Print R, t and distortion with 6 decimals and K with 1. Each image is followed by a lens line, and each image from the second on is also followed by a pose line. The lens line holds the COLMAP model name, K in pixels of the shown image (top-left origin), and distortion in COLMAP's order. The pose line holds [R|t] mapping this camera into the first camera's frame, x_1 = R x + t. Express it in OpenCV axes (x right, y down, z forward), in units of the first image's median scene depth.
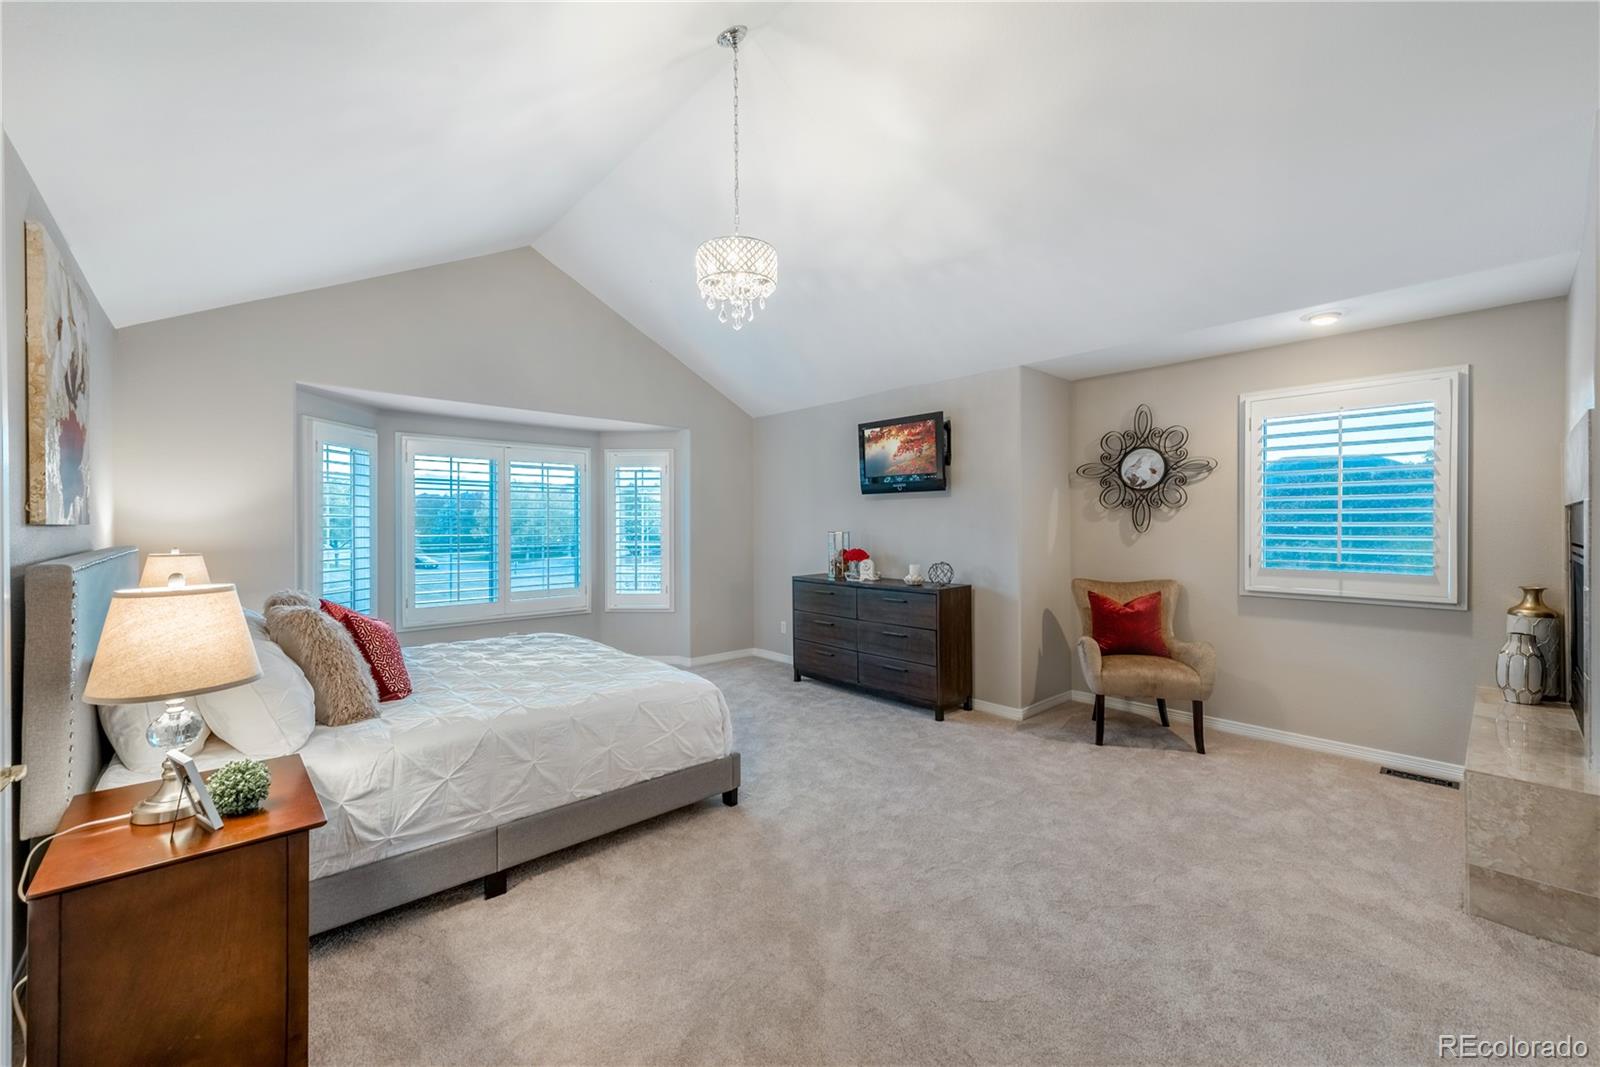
lens RADIAL K [[645.5, 0, 807.7], [0, 645.5, 527.7], [0, 0, 1]] dist [0.013689, -0.009632]
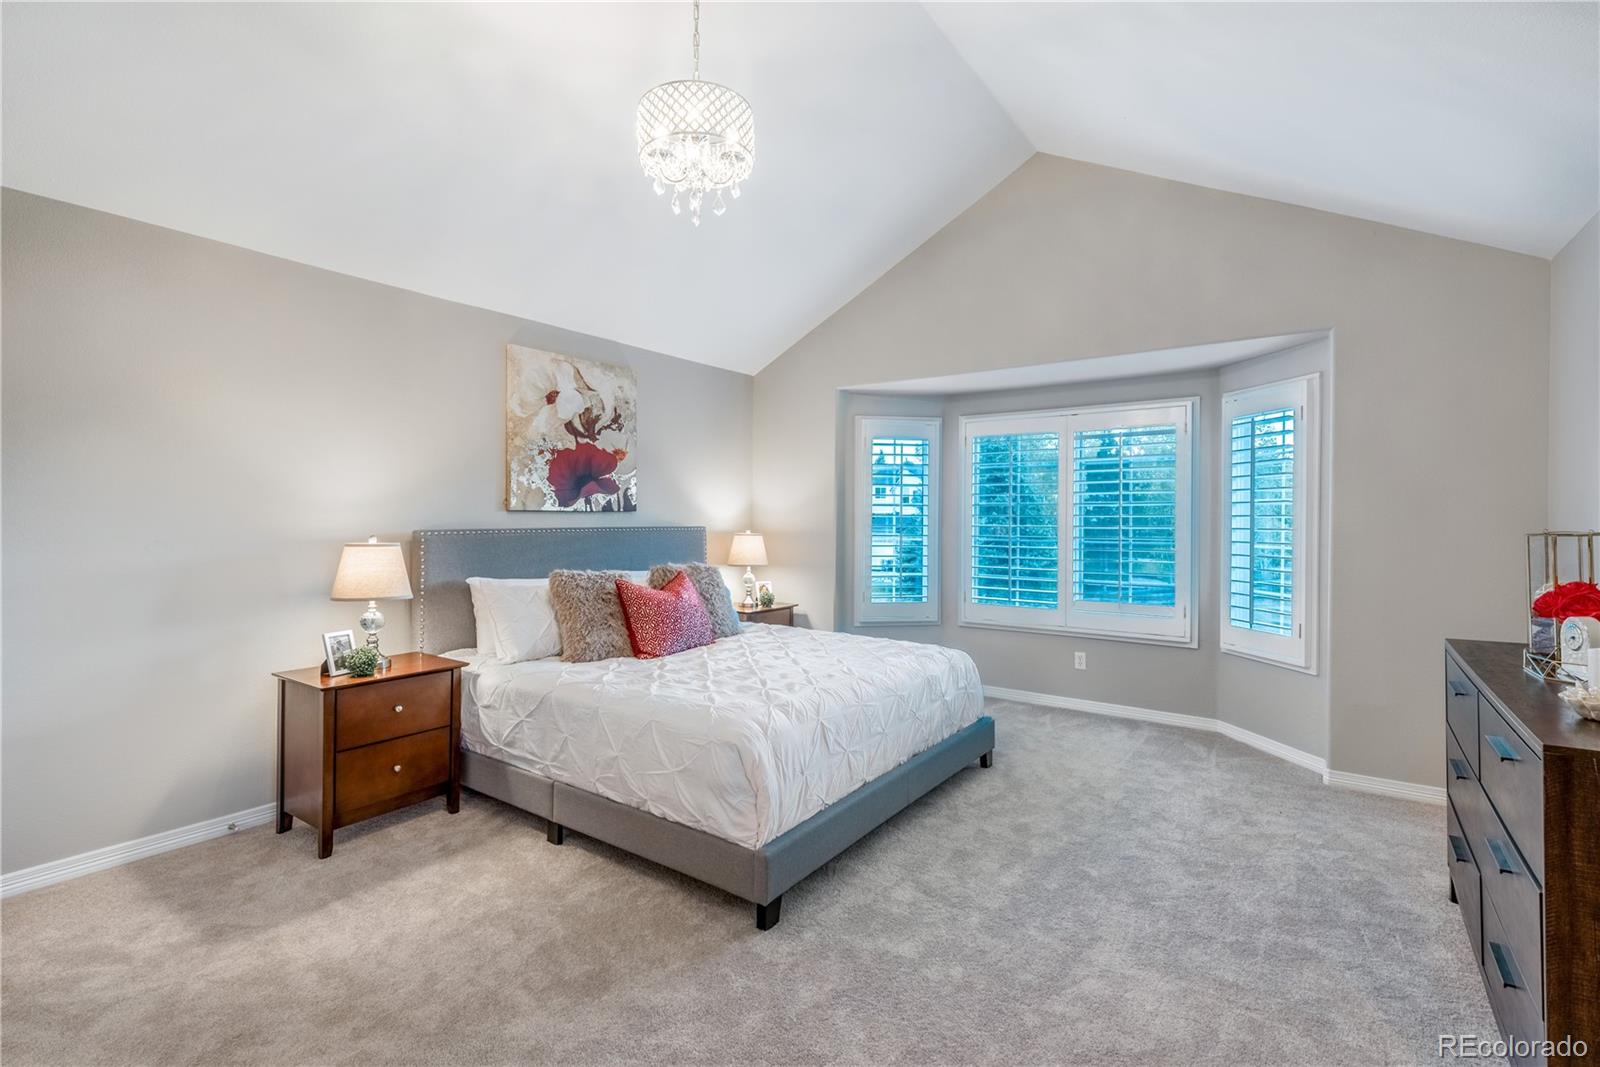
lens RADIAL K [[754.5, 0, 800.0], [0, 754.5, 533.5], [0, 0, 1]] dist [0.001001, 0.000062]
pose [[0.171005, 0.023344, -0.984994, 0.510053], [-0.007941, 0.999719, 0.022314, 0.001872], [0.985238, 0.004006, 0.171142, 0.705708]]
